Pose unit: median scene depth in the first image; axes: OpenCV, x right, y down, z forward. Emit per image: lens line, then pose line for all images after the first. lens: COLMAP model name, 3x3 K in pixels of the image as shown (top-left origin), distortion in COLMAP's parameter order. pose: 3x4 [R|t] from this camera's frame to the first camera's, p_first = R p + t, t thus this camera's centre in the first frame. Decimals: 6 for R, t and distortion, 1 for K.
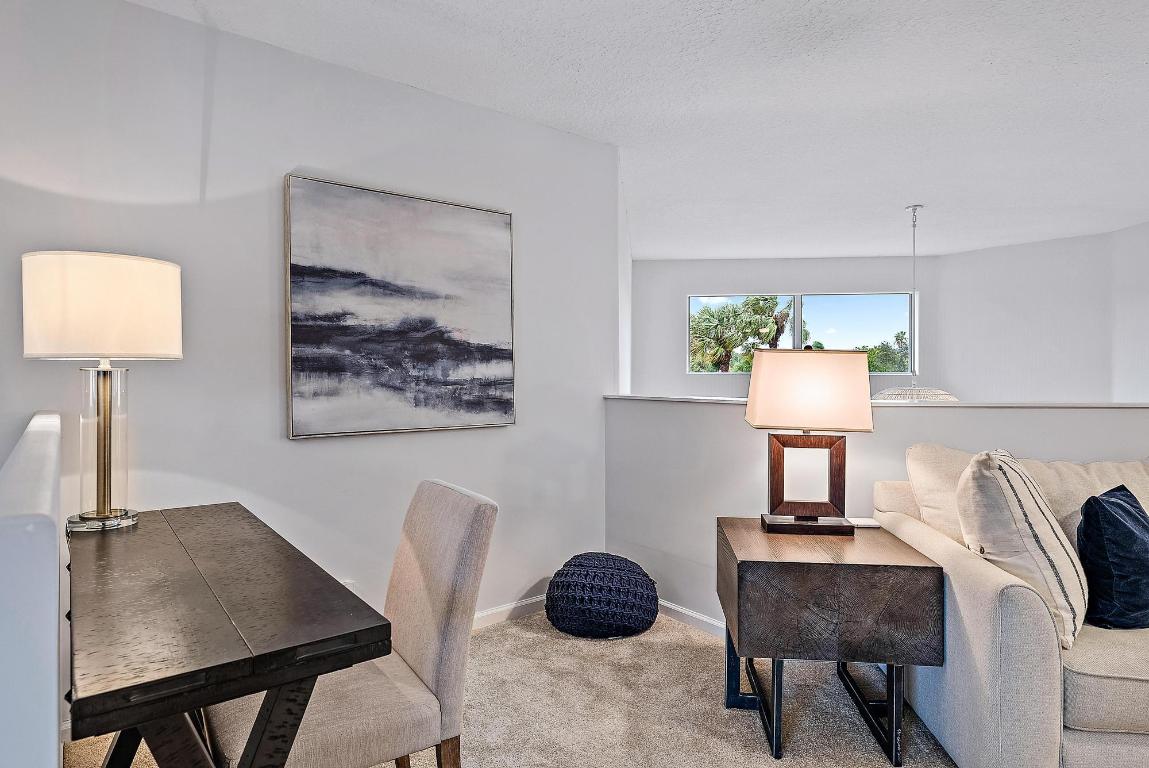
lens RADIAL K [[630.4, 0, 572.6], [0, 630.4, 377.7], [0, 0, 1]] dist [-0.001577, 0.003249]
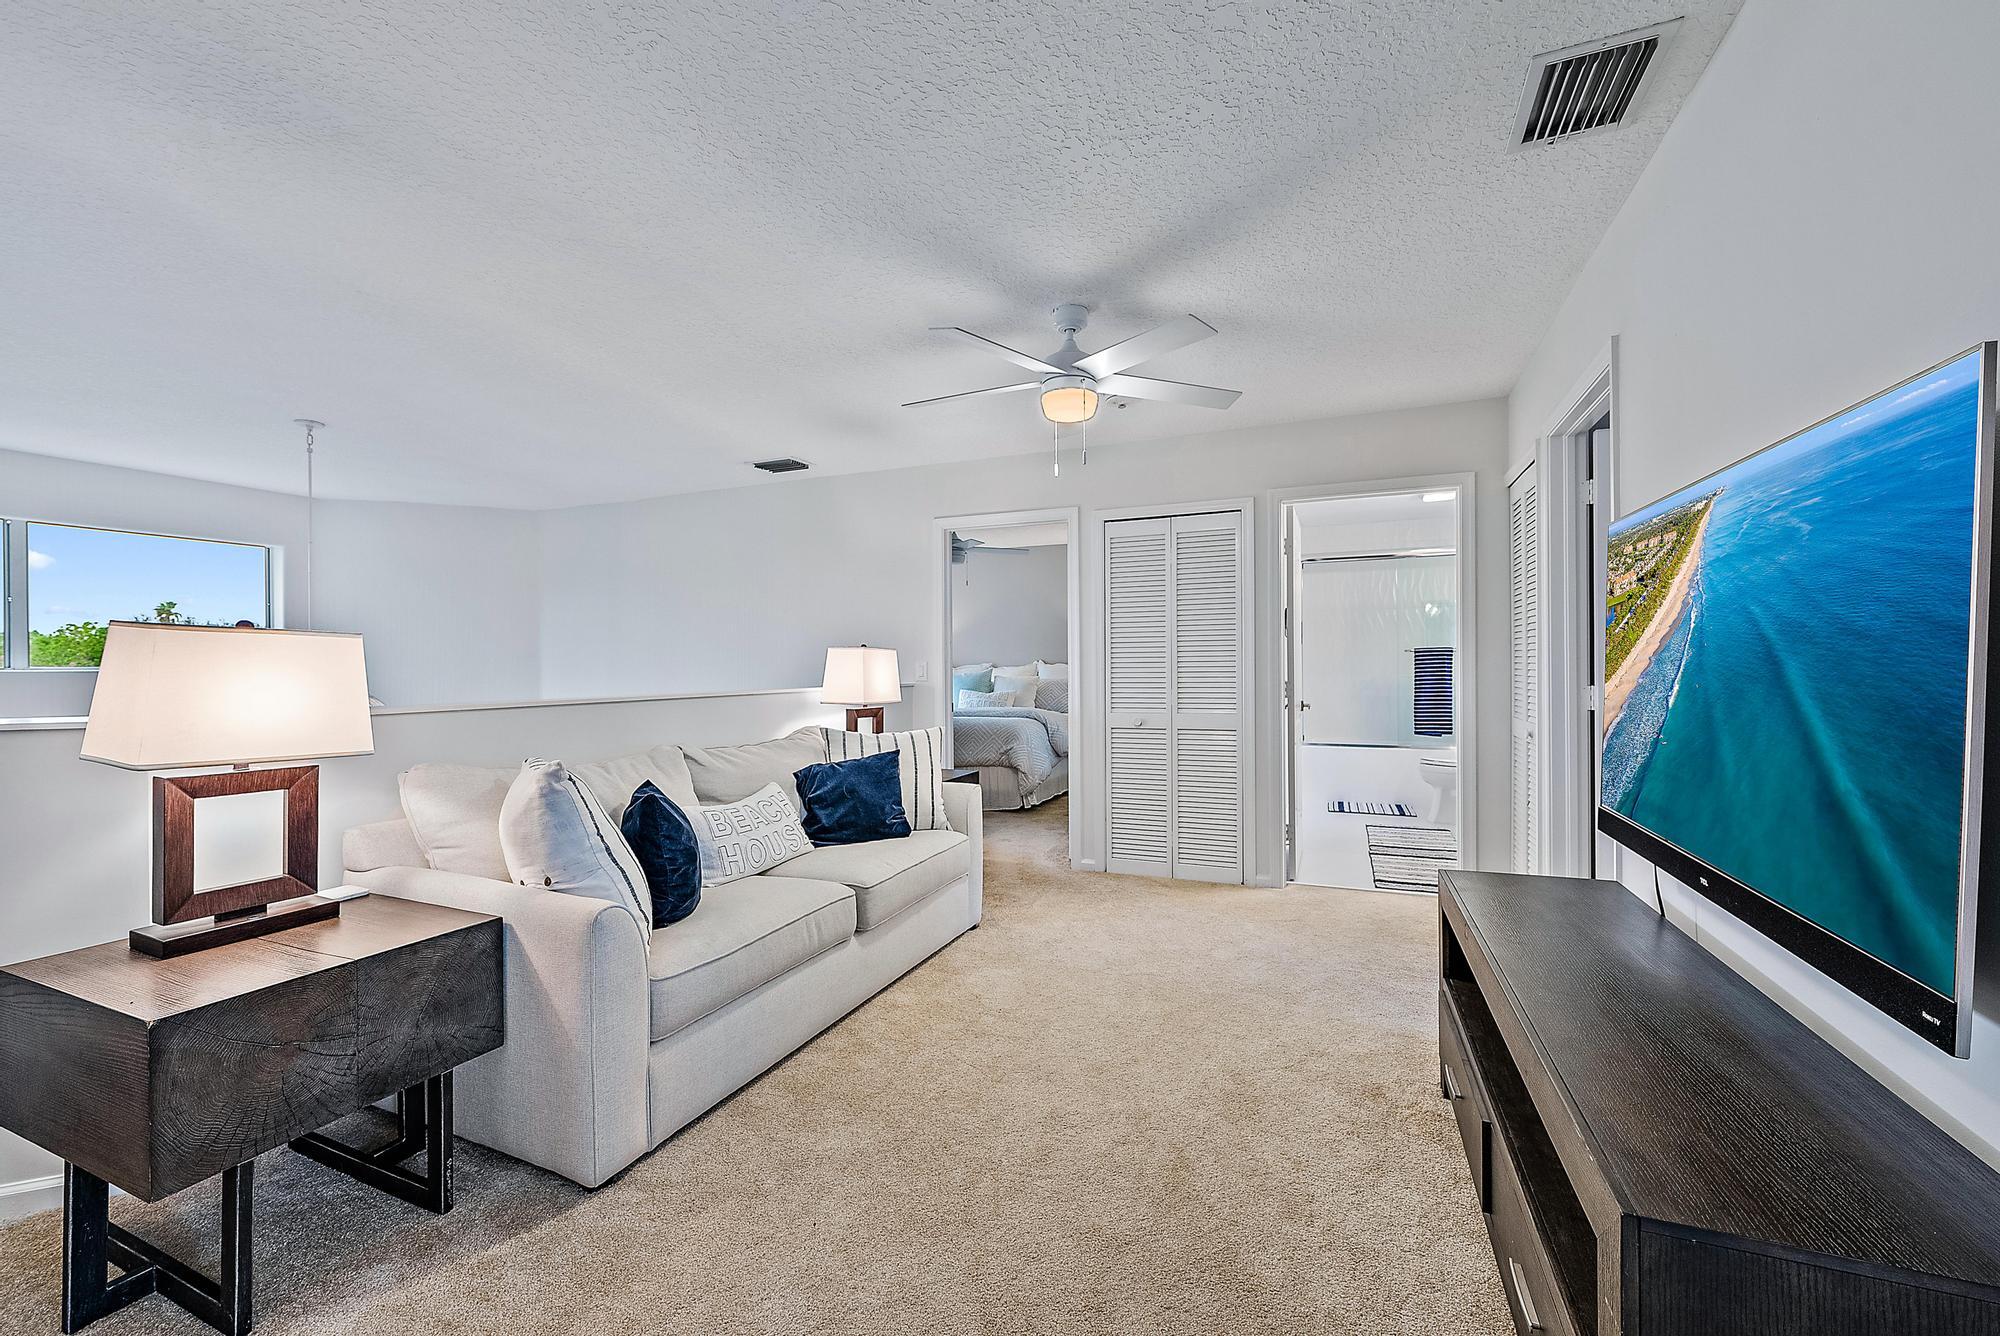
lens RADIAL K [[790.9, 0, 1003.1], [0, 790.9, 671.1], [0, 0, 1]] dist [0.000394, 0.000225]
pose [[0.317895, -0.009945, 0.948074, -0.136397], [0.012726, 0.999900, 0.006222, 0.000480], [-0.948041, 0.010087, 0.317989, 0.105997]]
